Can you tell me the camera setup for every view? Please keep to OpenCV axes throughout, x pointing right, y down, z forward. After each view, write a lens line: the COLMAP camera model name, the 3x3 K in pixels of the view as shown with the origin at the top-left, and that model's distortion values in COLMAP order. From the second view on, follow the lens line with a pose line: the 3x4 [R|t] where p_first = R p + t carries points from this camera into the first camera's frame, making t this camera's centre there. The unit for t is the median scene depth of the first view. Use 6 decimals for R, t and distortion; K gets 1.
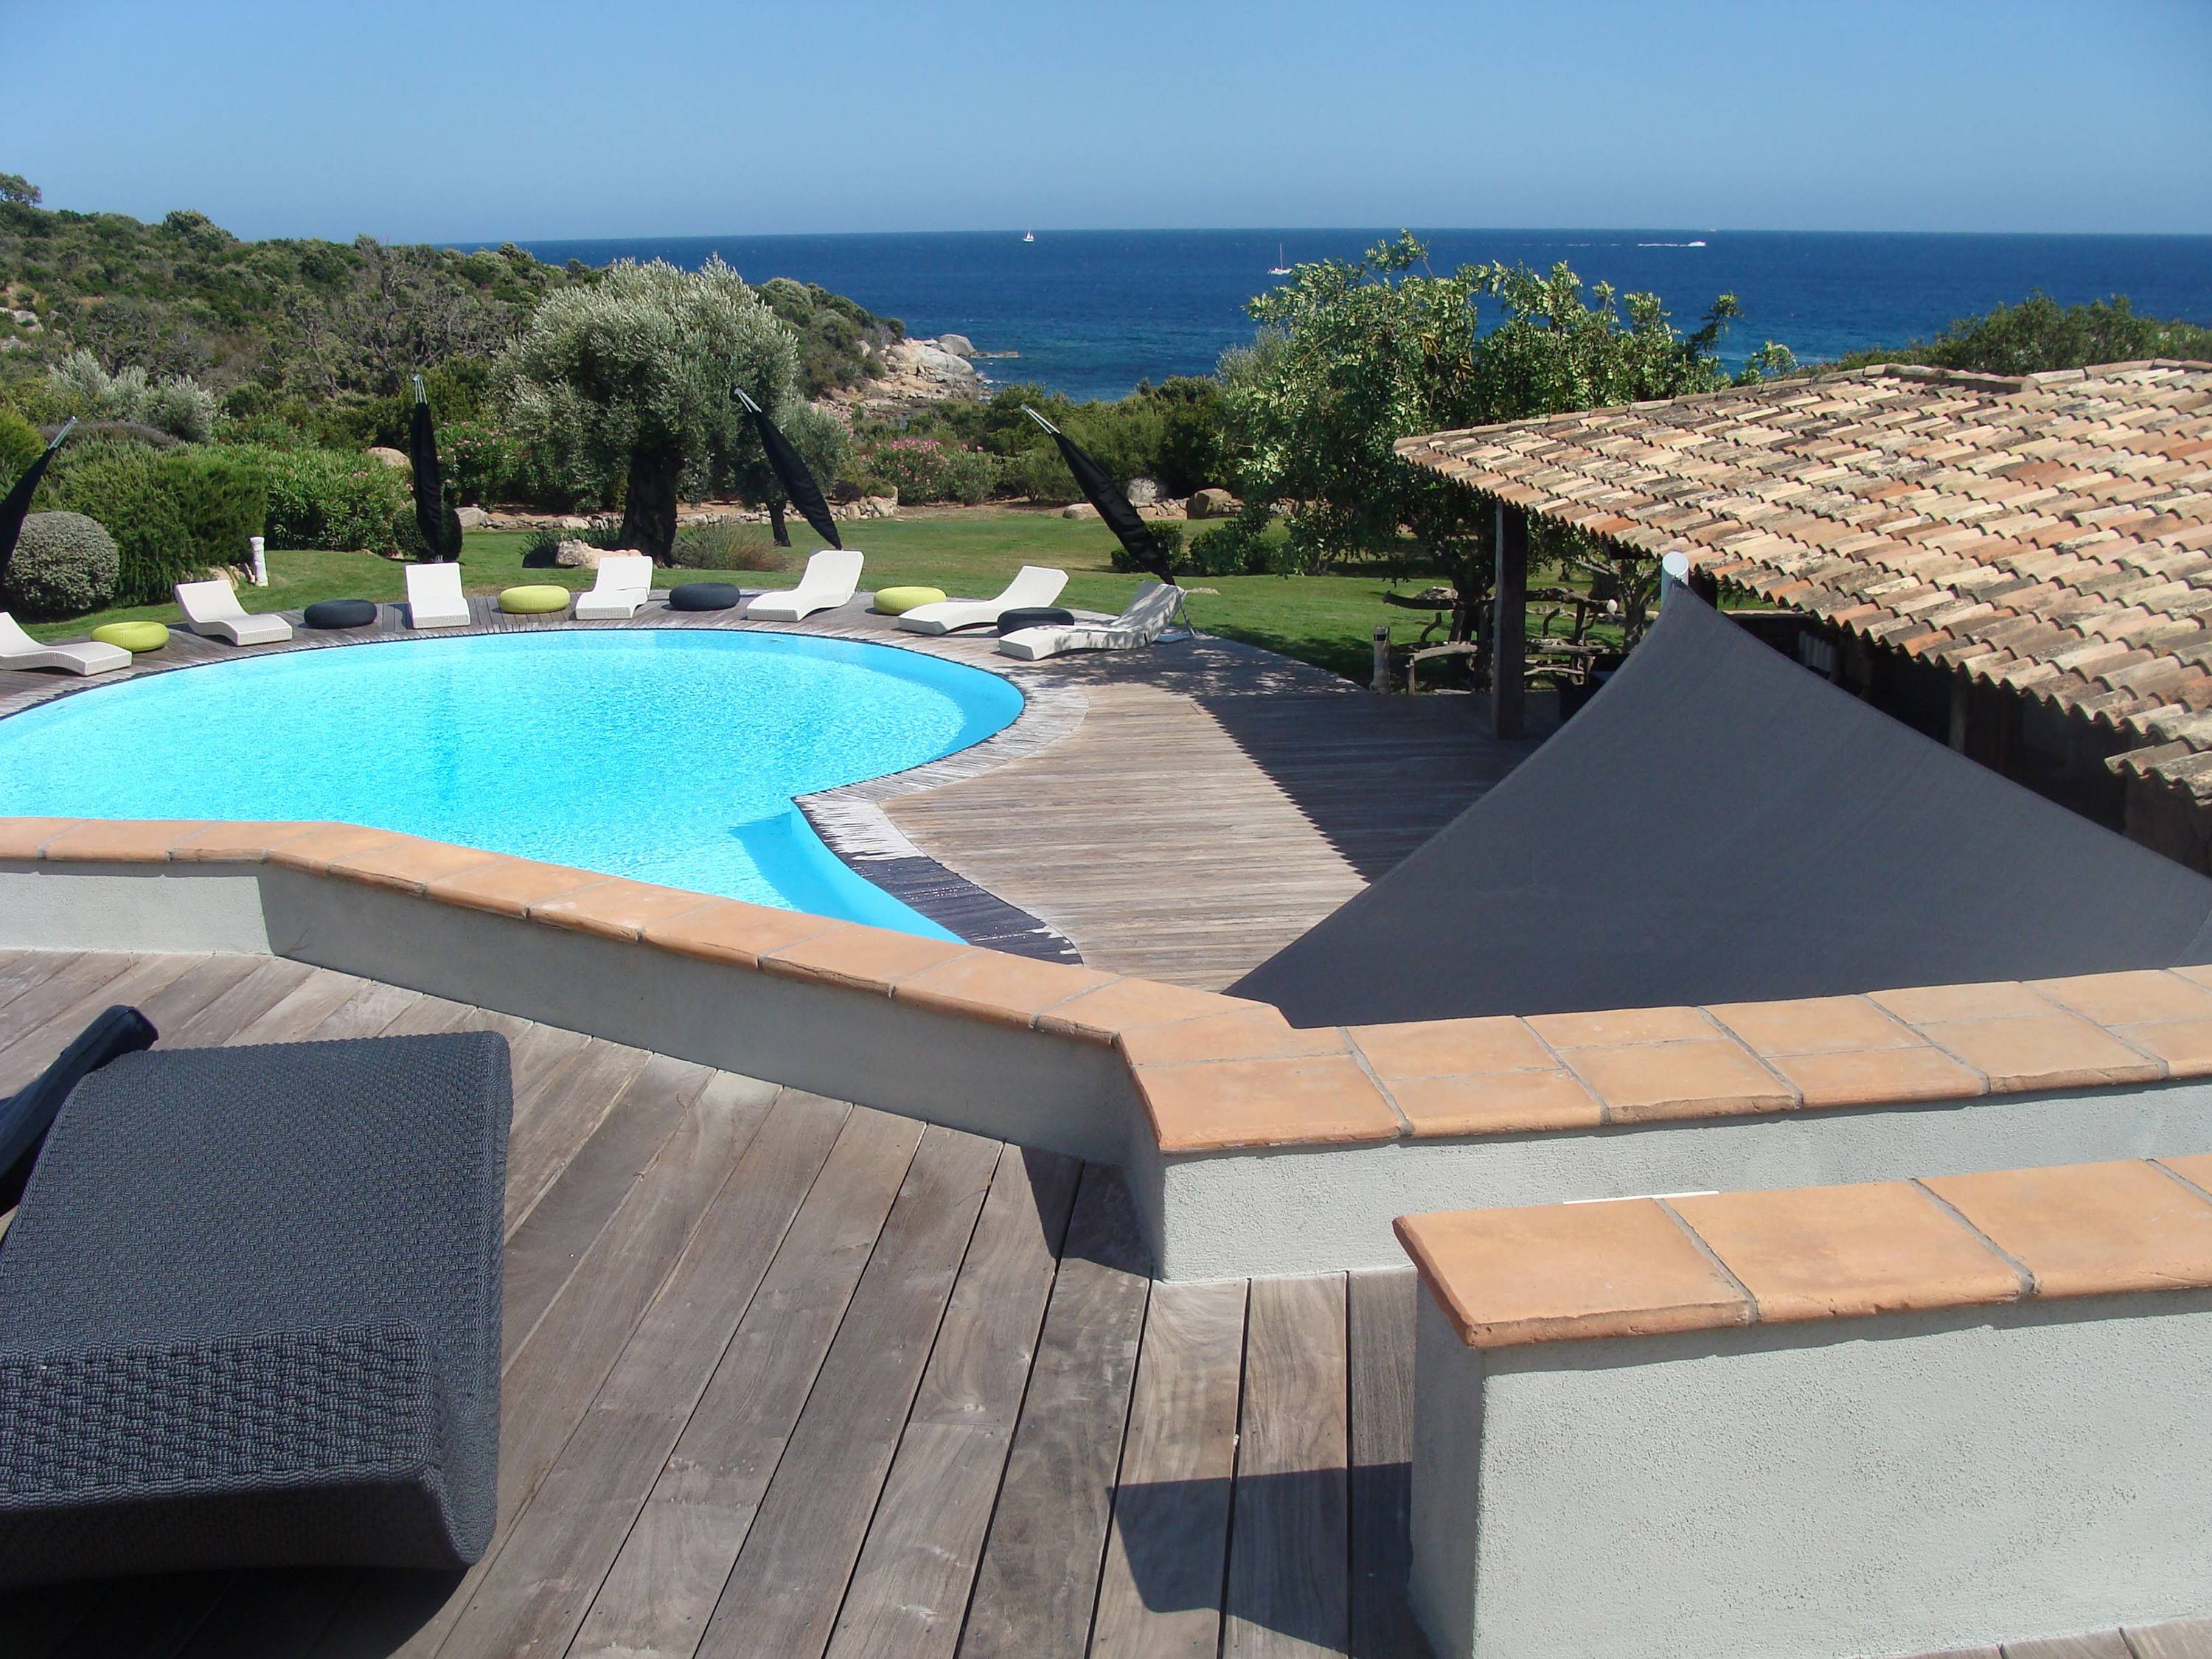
lens RADIAL K [[2540.5, 0, 1113.4], [0, 2540.5, 829.6], [0, 0, 1]] dist [-0.131587, 0.000000]
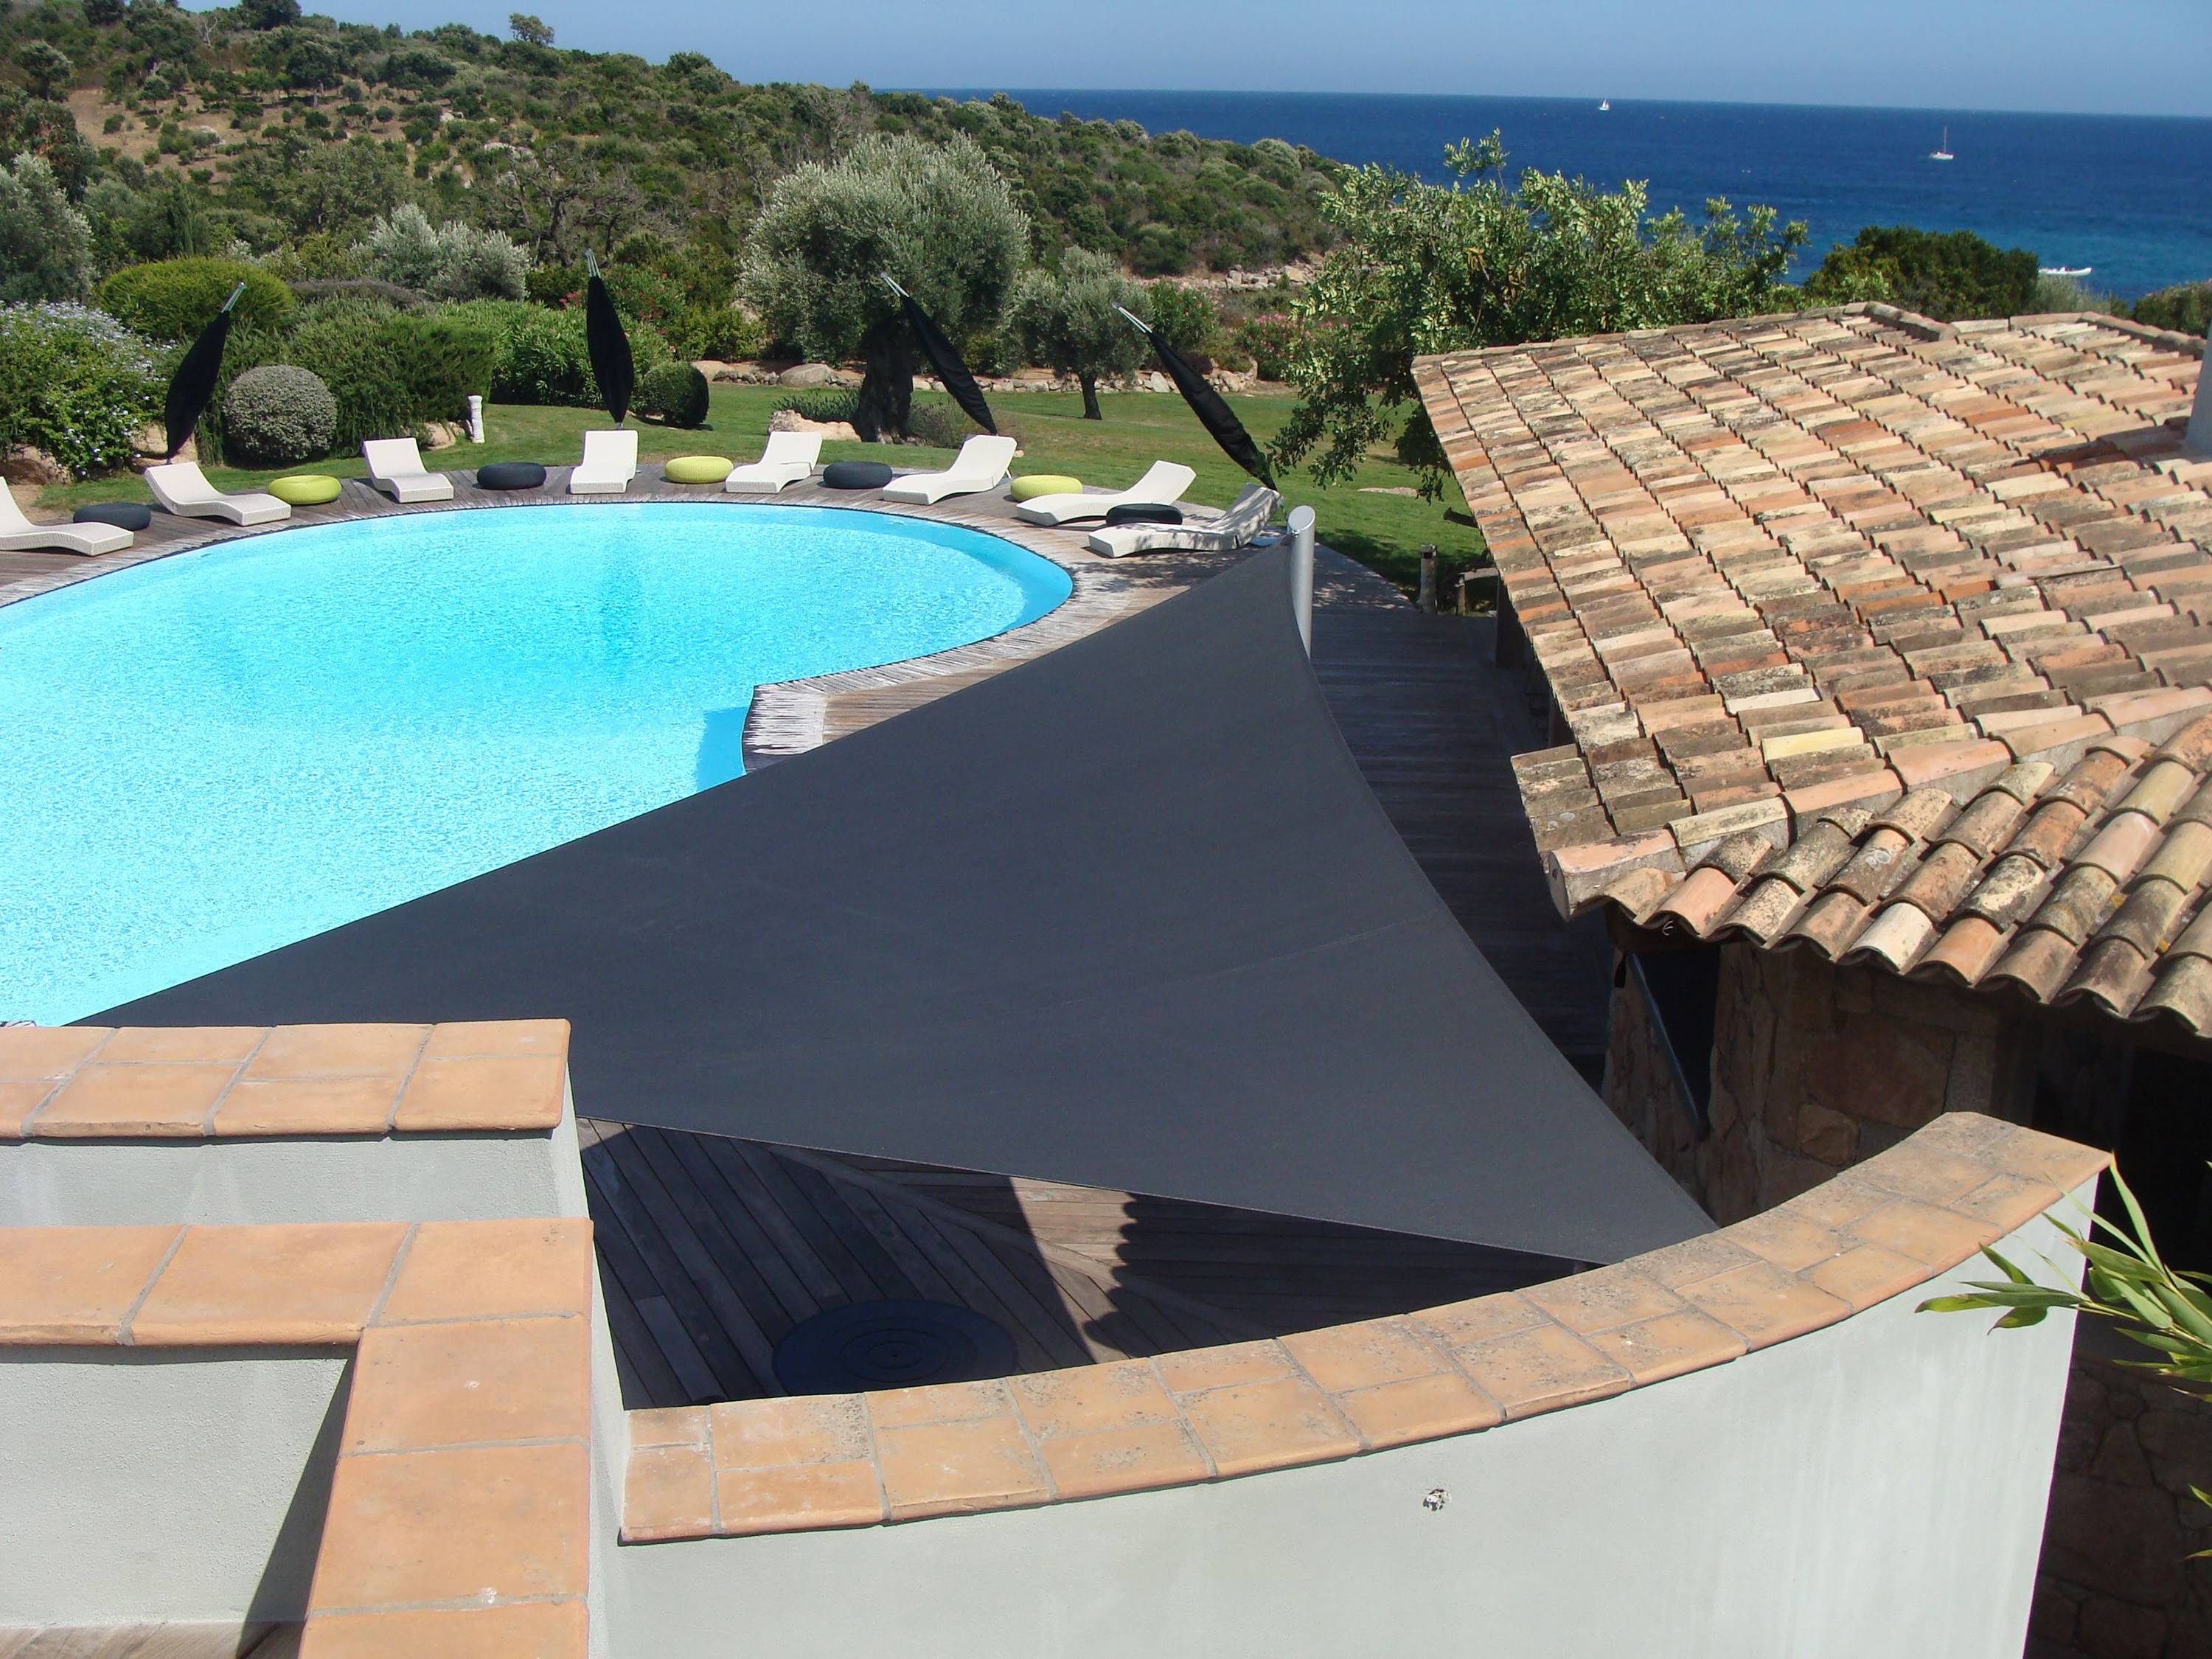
lens RADIAL K [[2540.5, 0, 1087.0], [0, 2540.5, 837.0], [0, 0, 1]] dist [-0.131587, 0.000000]
pose [[0.978485, 0.074645, -0.192340, 0.131540], [-0.063752, 0.996024, 0.062221, -0.015039], [0.196220, -0.048620, 0.979354, 0.006417]]
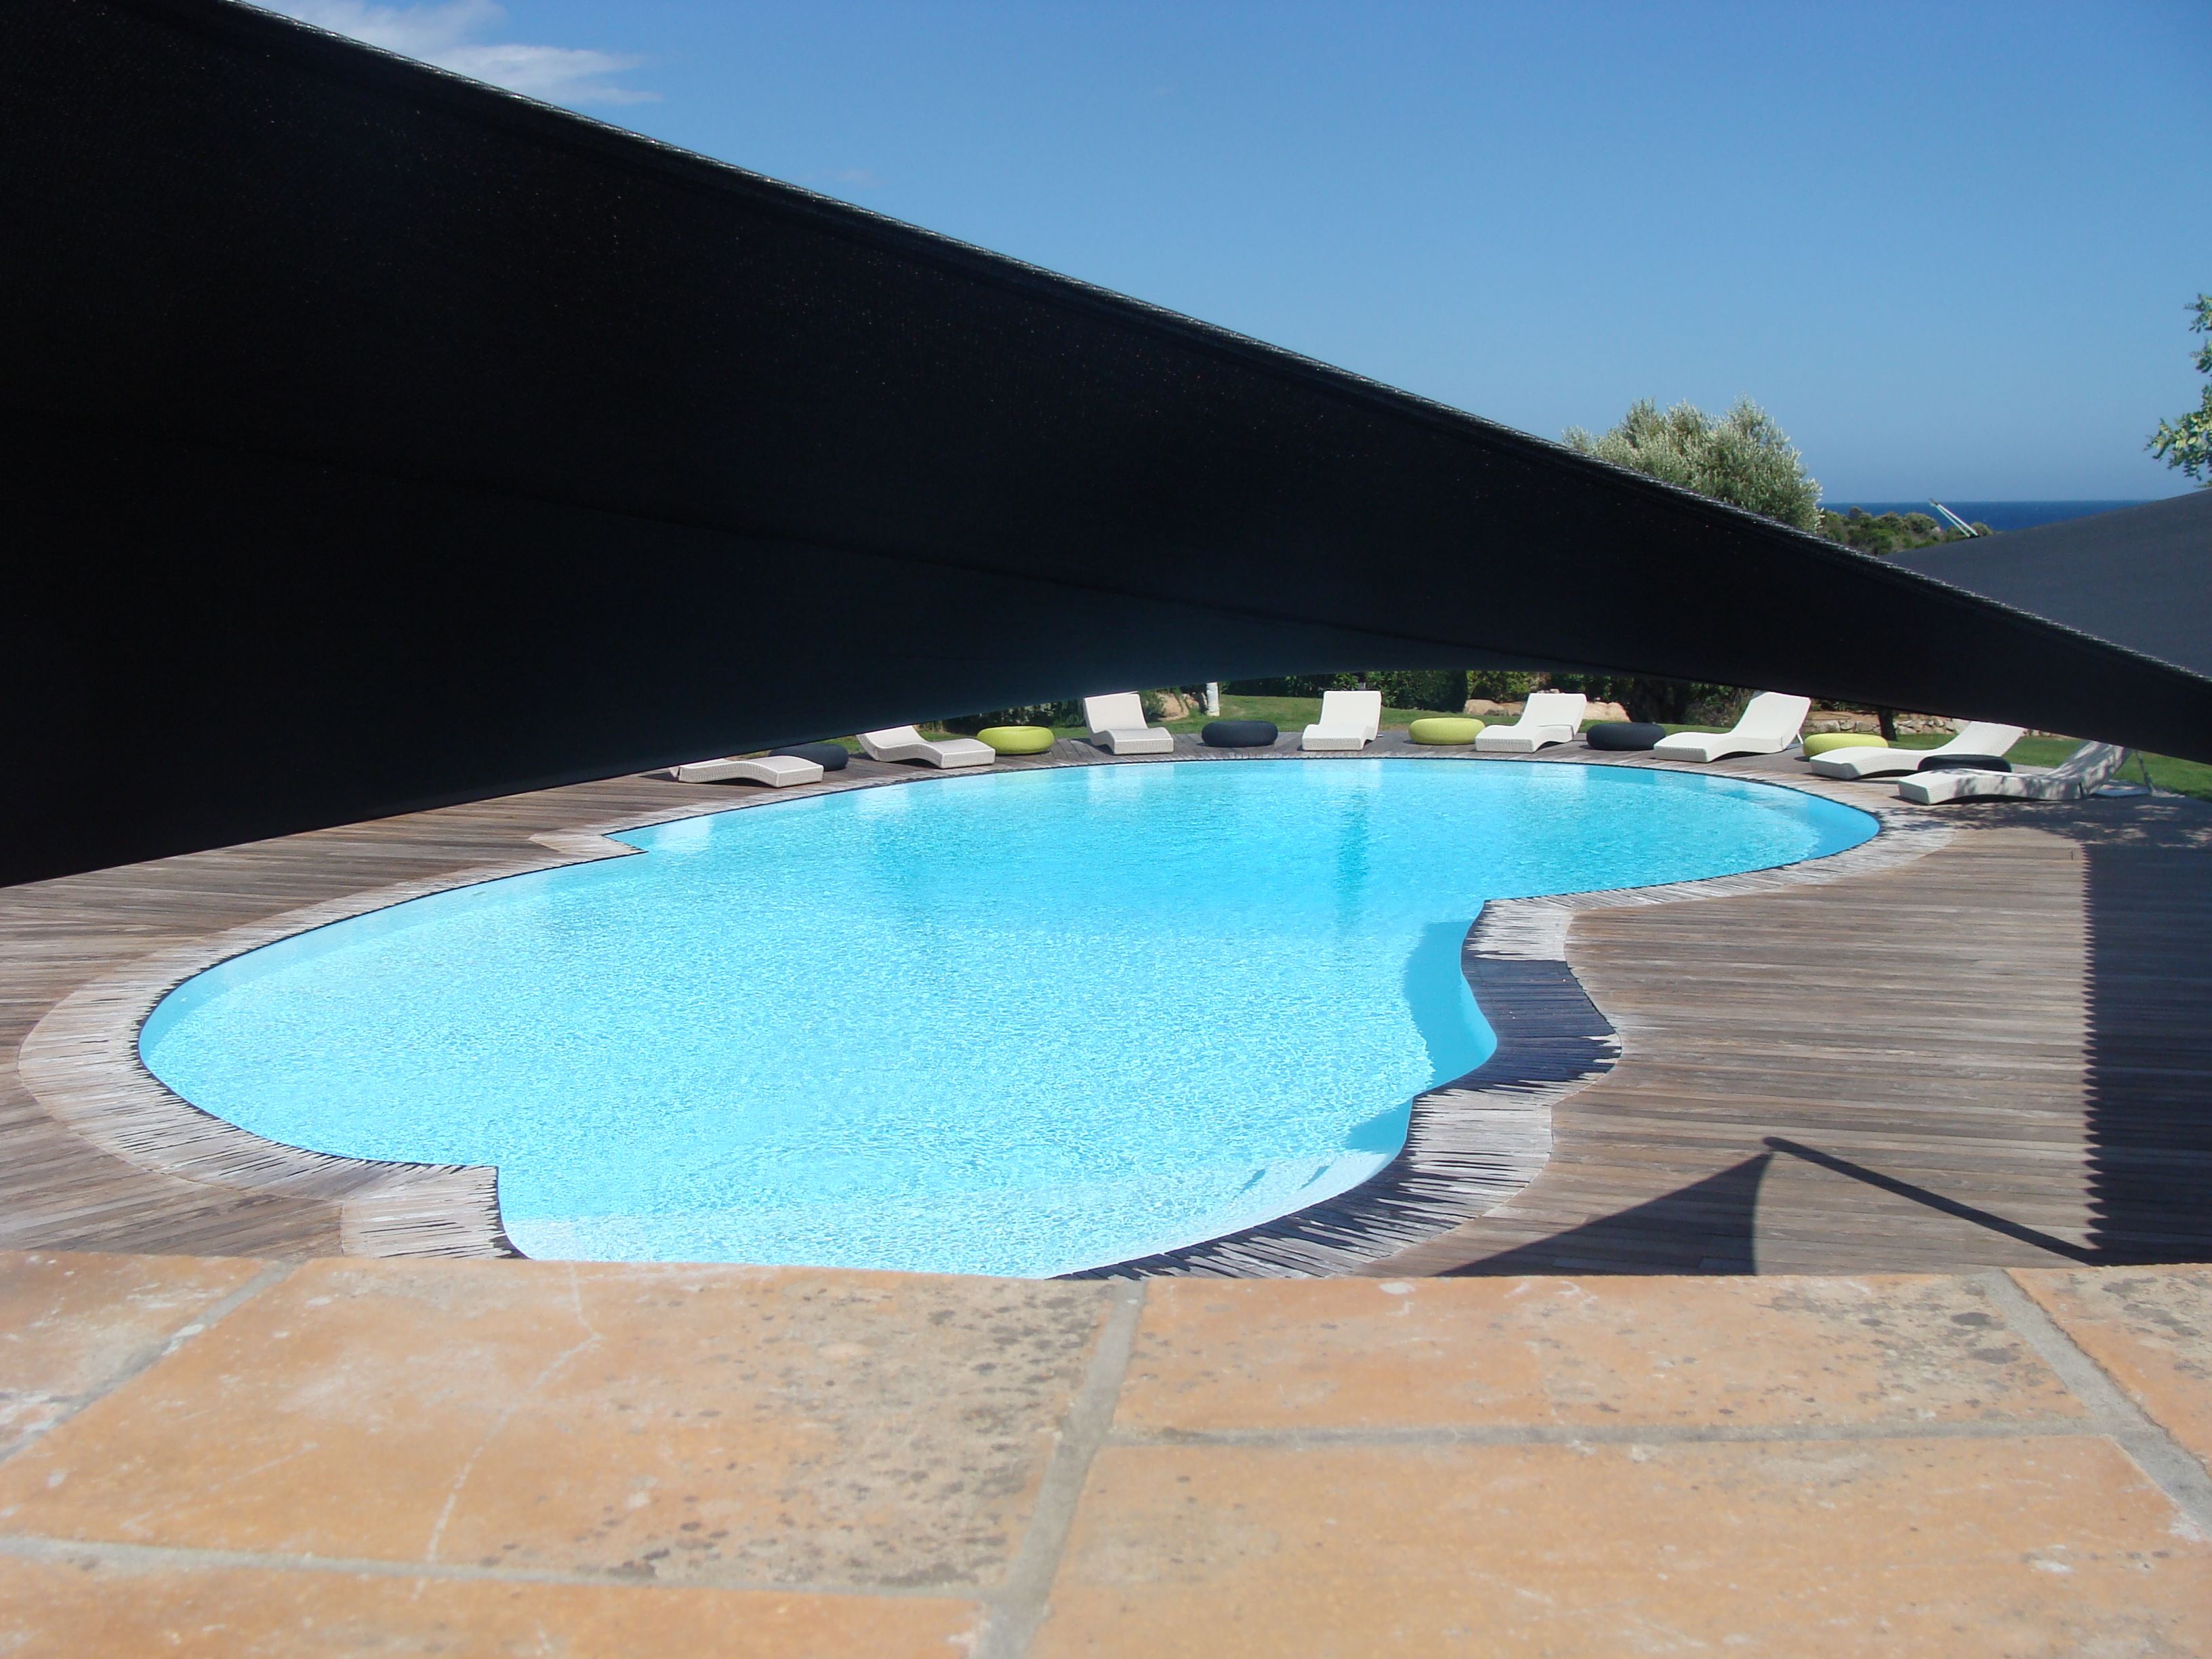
lens RADIAL K [[2540.5, 0, 1111.0], [0, 2540.5, 825.1], [0, 0, 1]] dist [-0.131587, 0.000000]
pose [[0.876961, 0.052421, -0.477694, 0.104462], [-0.100669, 0.992017, -0.075948, 0.024823], [0.469899, 0.114692, 0.875237, 0.123886]]
